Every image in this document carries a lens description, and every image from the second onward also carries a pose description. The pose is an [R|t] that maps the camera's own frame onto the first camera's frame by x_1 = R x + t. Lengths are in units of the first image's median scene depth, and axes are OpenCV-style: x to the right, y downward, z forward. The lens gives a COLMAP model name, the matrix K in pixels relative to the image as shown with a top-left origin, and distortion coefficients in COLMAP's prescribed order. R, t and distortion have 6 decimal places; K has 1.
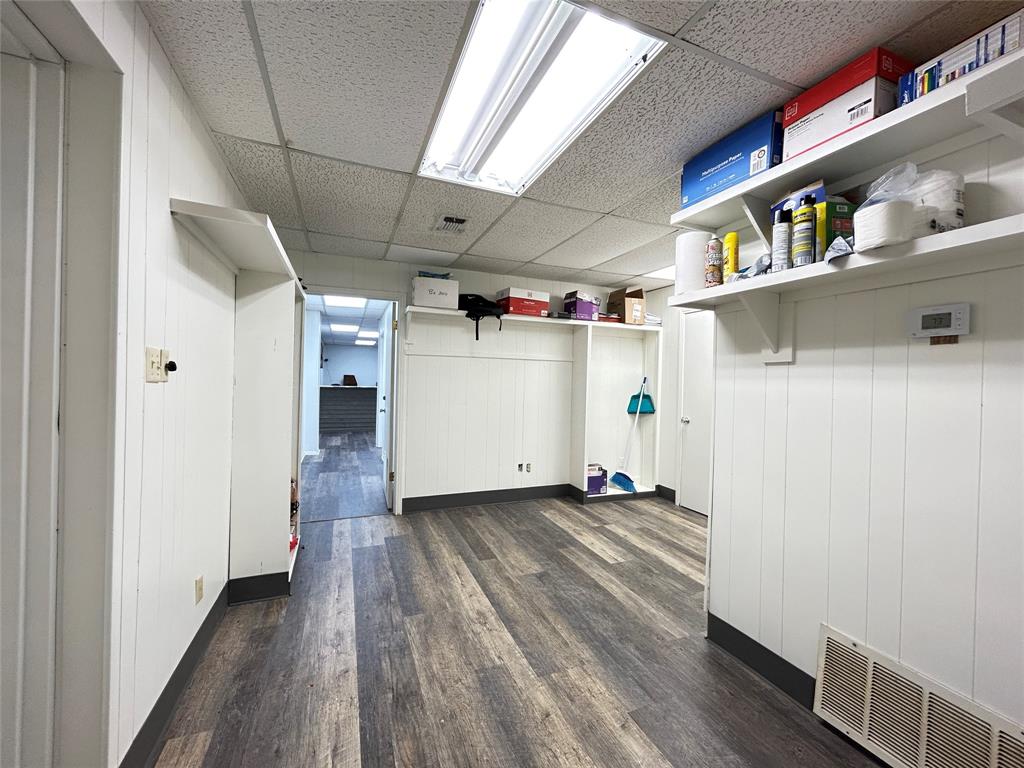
lens RADIAL K [[416.4, 0, 511.1], [0, 416.4, 383.6], [0, 0, 1]] dist [-0.000946, 0.000860]
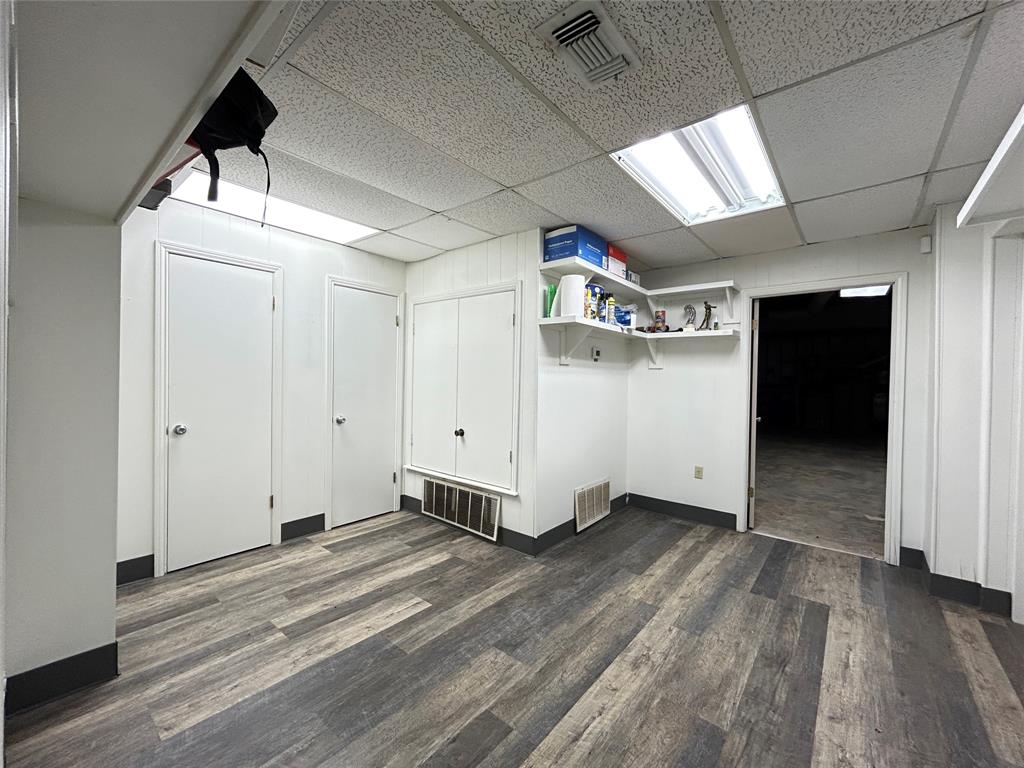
lens RADIAL K [[416.4, 0, 511.1], [0, 416.4, 383.6], [0, 0, 1]] dist [-0.000946, 0.000860]
pose [[-0.473859, -0.043228, 0.879539, -0.595212], [-0.020969, 0.999065, 0.037806, -0.021425], [-0.880351, -0.000528, -0.474322, 1.465638]]
